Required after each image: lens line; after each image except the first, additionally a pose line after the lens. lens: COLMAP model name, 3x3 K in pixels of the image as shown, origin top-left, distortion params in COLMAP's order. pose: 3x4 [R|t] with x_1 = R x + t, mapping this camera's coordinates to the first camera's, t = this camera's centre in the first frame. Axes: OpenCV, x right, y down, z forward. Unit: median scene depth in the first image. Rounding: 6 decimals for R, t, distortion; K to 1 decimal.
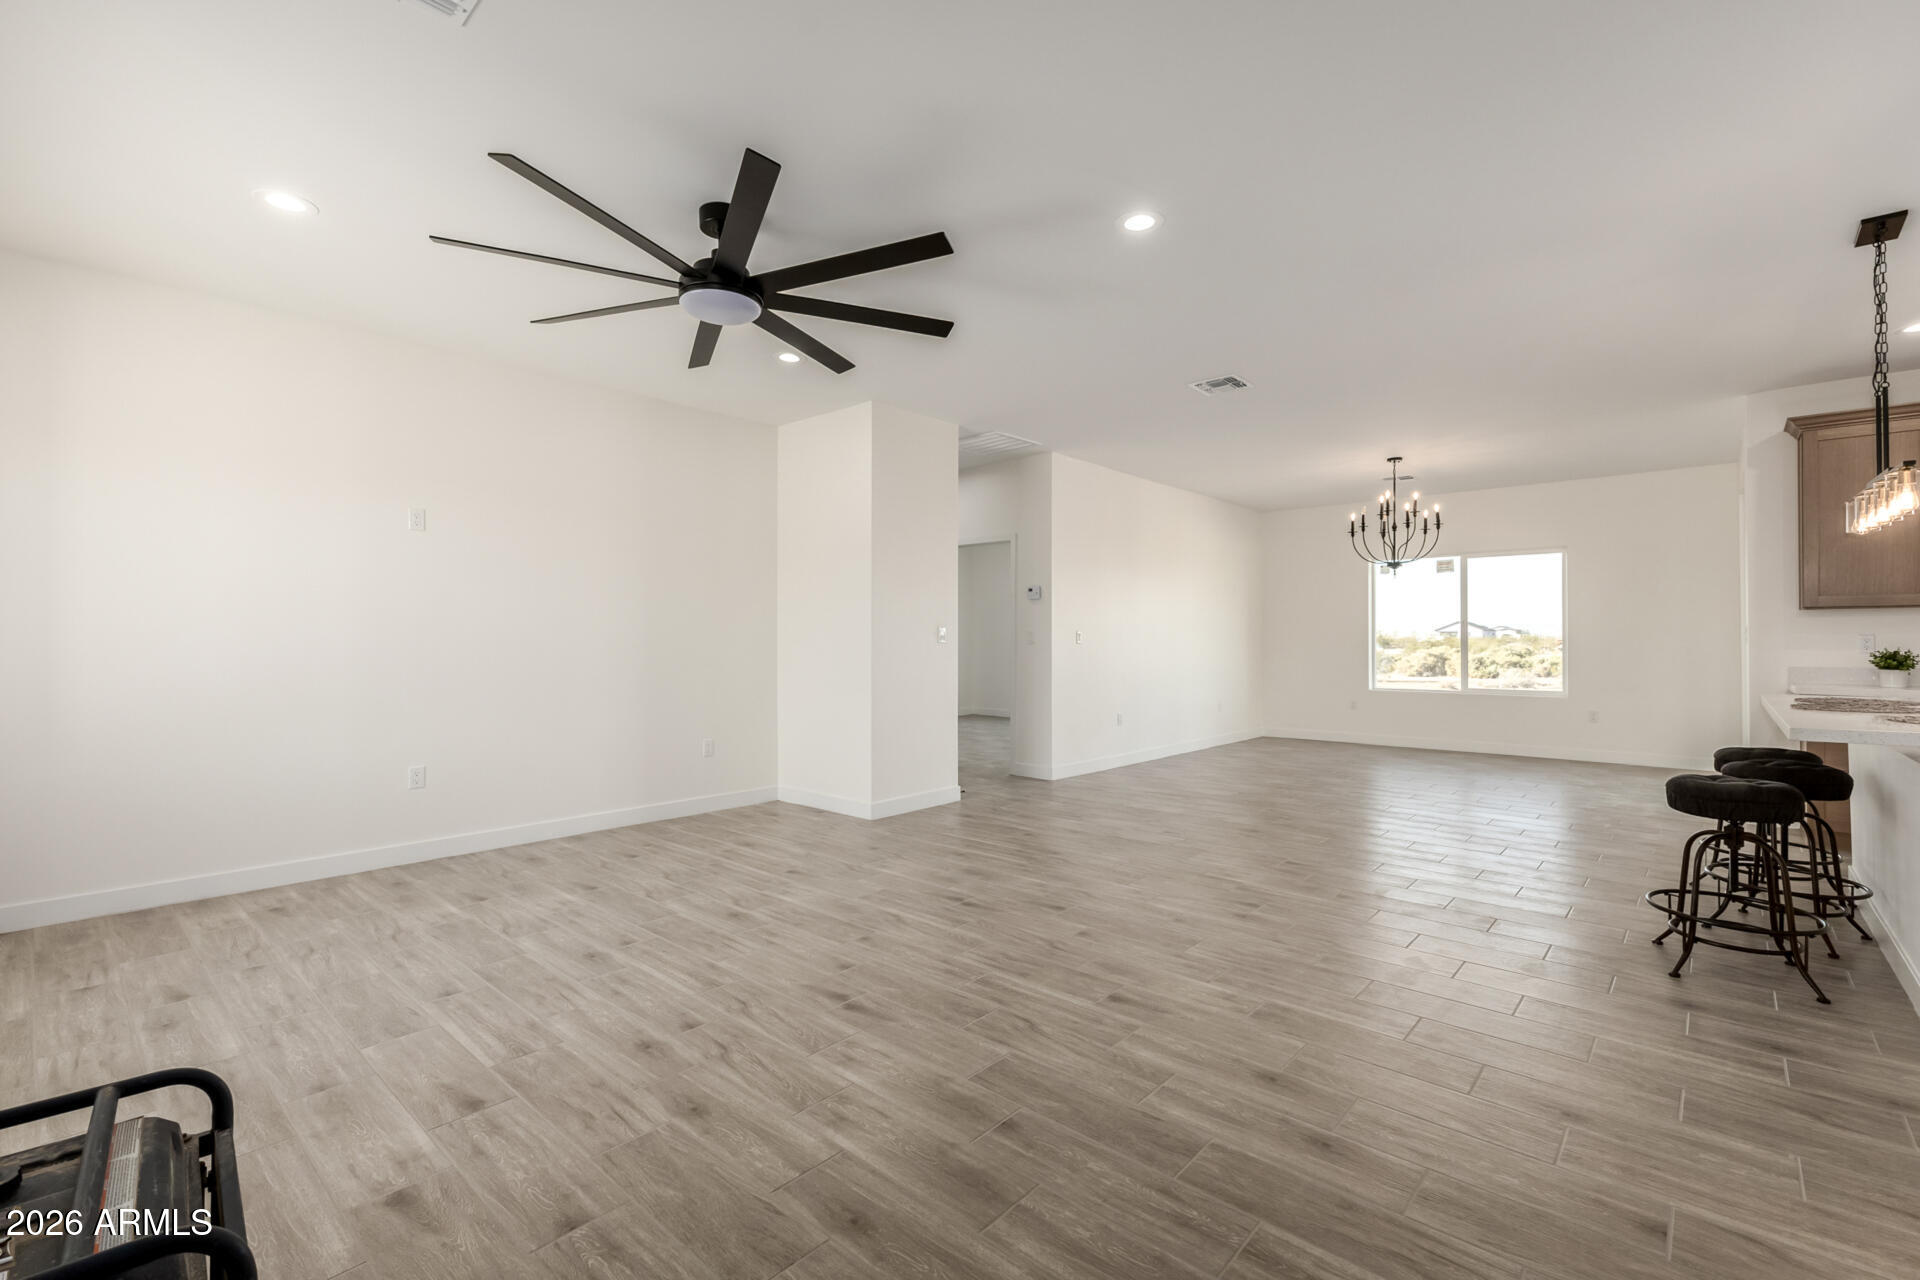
lens RADIAL K [[847.7, 0, 953.7], [0, 847.7, 645.3], [0, 0, 1]] dist [0.012522, -0.003026]
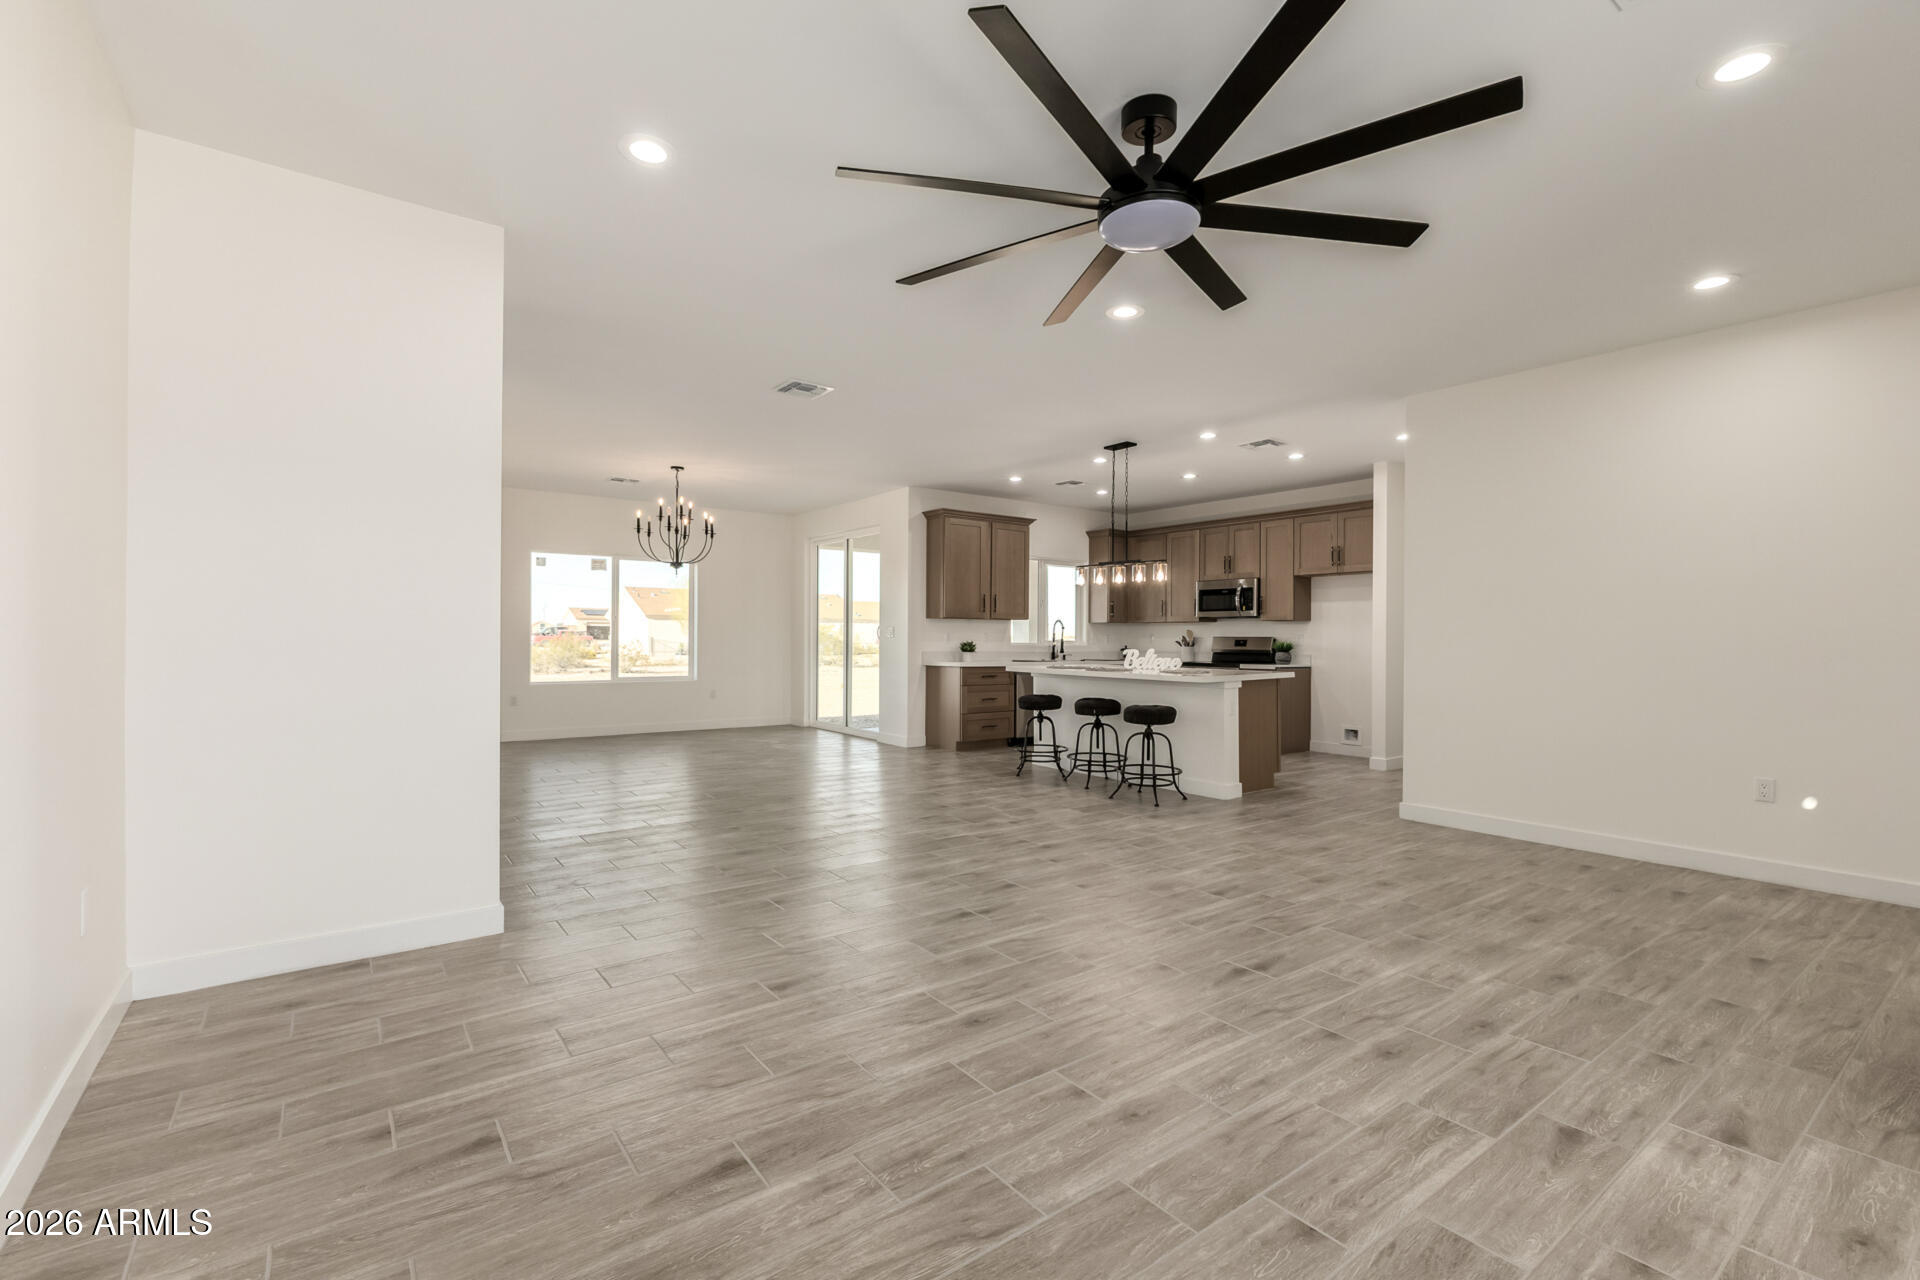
lens RADIAL K [[847.7, 0, 952.1], [0, 847.7, 626.7], [0, 0, 1]] dist [0.012522, -0.003026]
pose [[0.186716, 0.013533, 0.982321, -1.295611], [-0.002275, 0.999908, -0.013343, -0.003371], [-0.982411, 0.000257, 0.186730, 1.193424]]
